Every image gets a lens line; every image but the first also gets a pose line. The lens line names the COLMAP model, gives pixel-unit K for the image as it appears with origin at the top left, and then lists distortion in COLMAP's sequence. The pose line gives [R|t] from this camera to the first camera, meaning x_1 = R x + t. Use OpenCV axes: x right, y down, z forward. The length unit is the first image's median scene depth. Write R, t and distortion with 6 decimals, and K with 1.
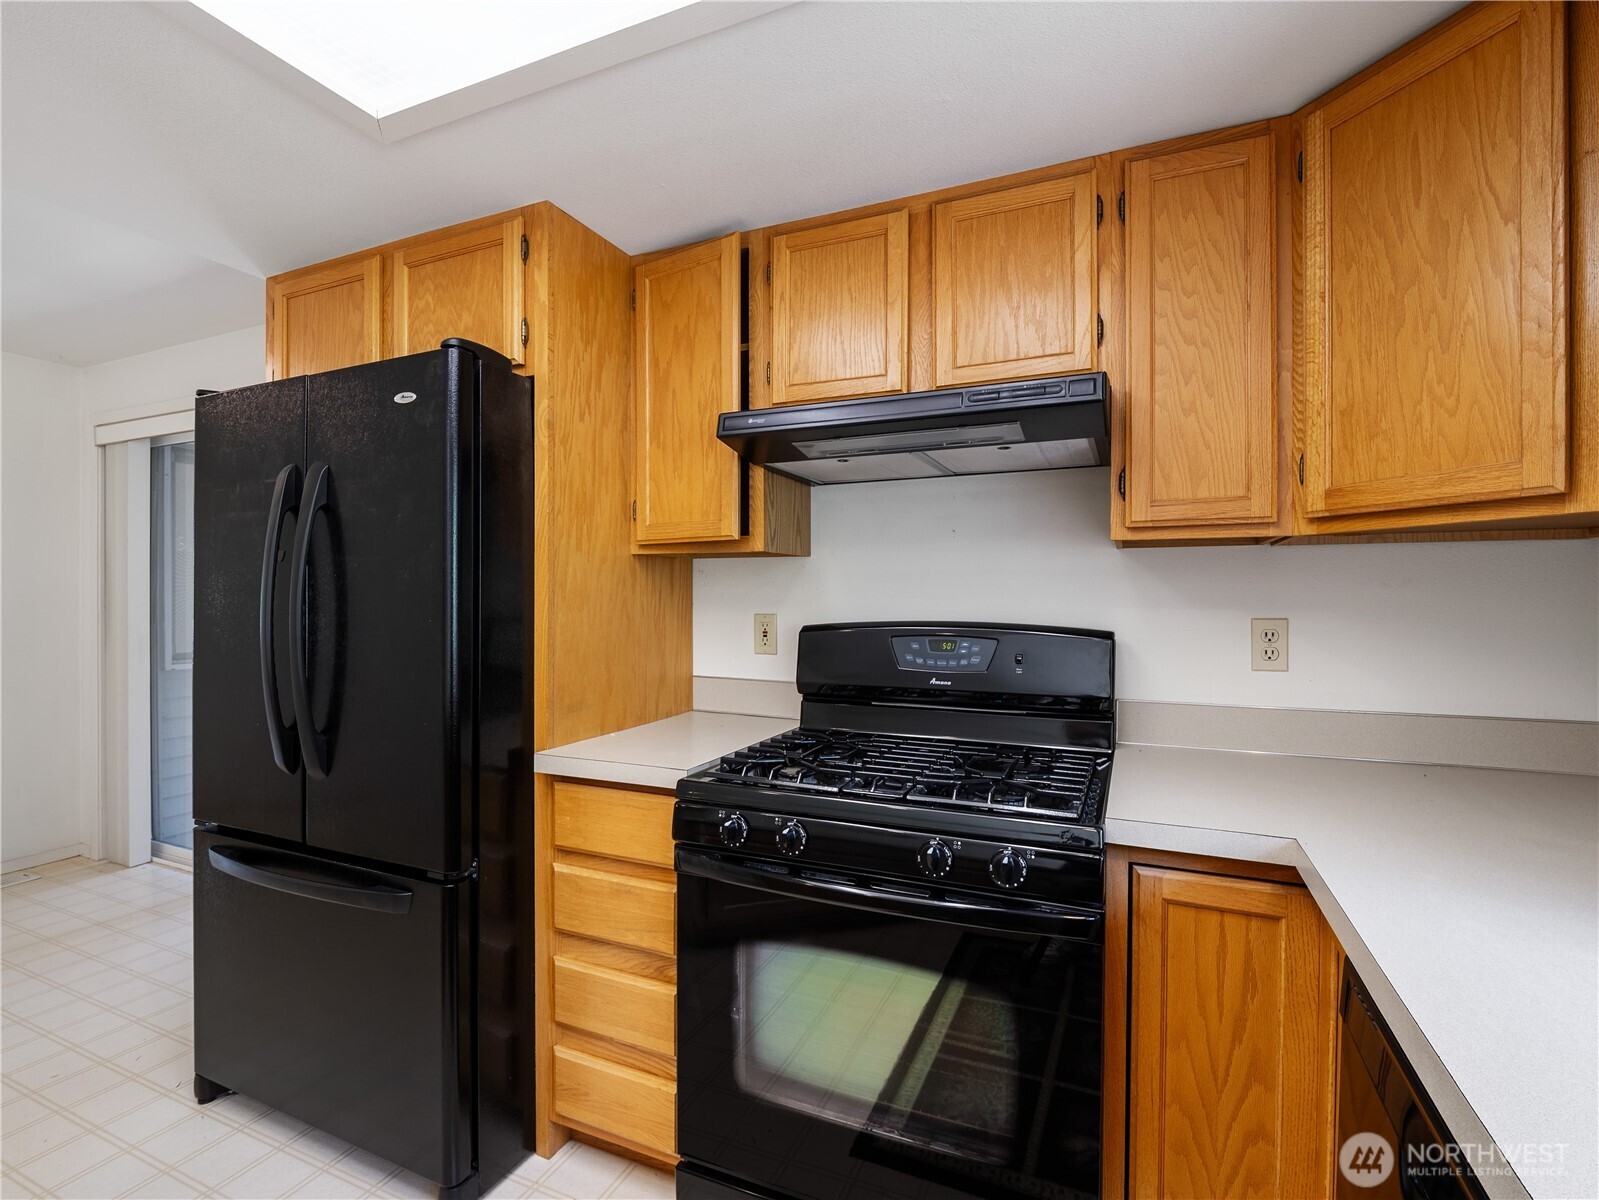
lens RADIAL K [[779.4, 0, 793.0], [0, 779.4, 606.1], [0, 0, 1]] dist [-0.012509, -0.003065]
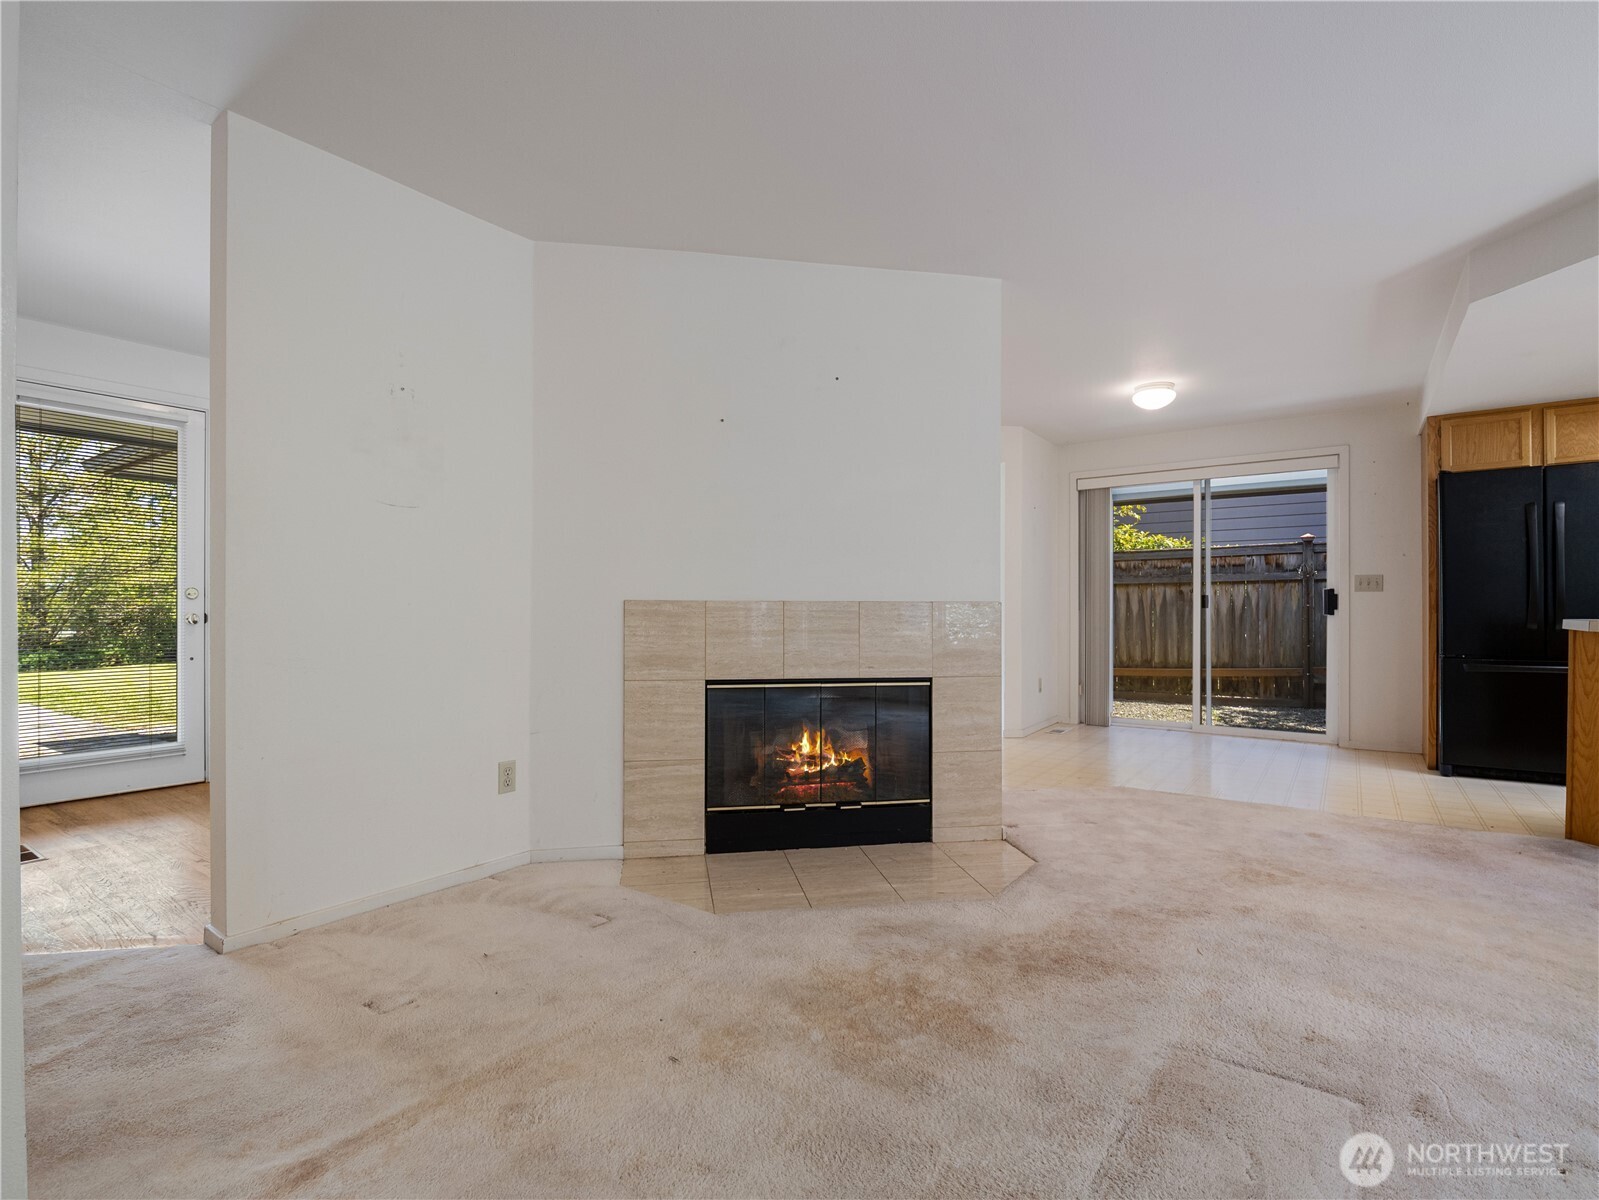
lens RADIAL K [[779.4, 0, 806.8], [0, 779.4, 608.9], [0, 0, 1]] dist [-0.012509, -0.003065]
pose [[0.982951, -0.003663, -0.183832, -1.186046], [0.000654, 0.999865, -0.016425, 0.090929], [0.183867, 0.016024, 0.982820, -0.860404]]
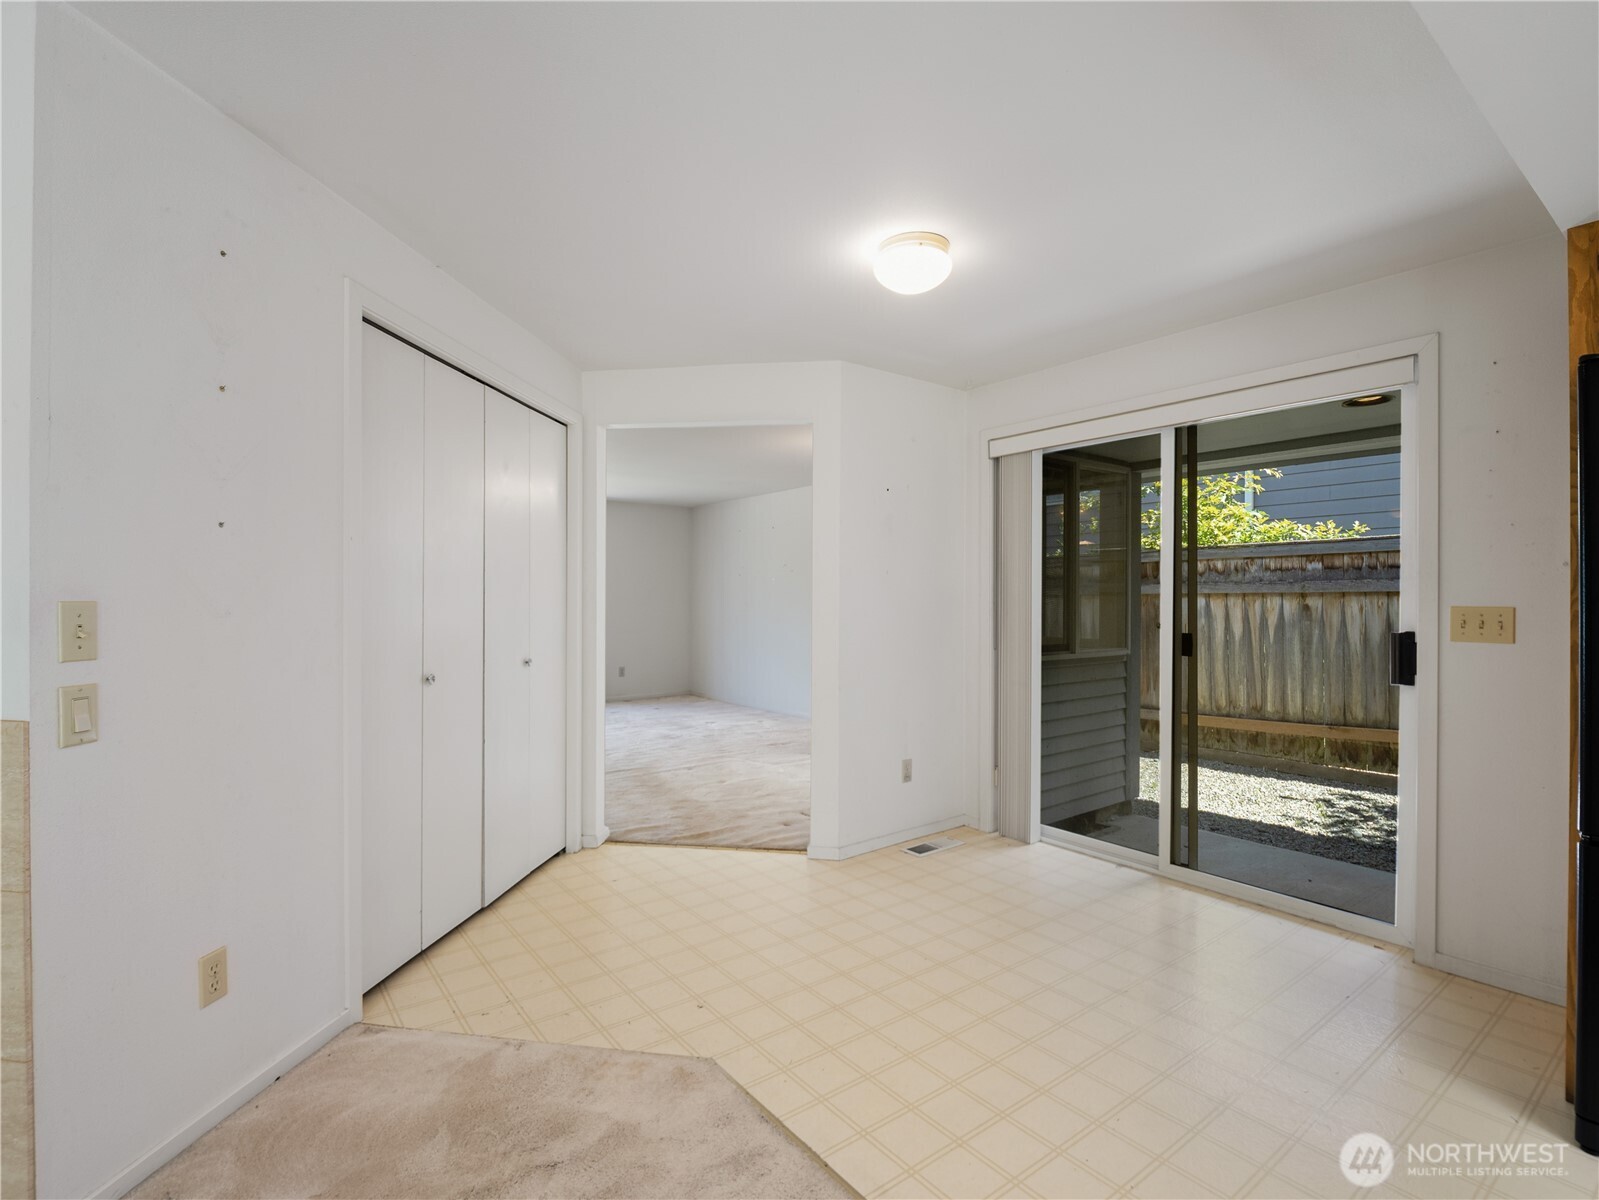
lens RADIAL K [[779.4, 0, 799.6], [0, 779.4, 590.6], [0, 0, 1]] dist [-0.012509, -0.003065]
pose [[0.878597, -0.003316, -0.477552, -0.627108], [-0.009889, 0.999635, -0.025134, 0.014217], [0.477461, 0.026805, 0.878244, -0.126260]]
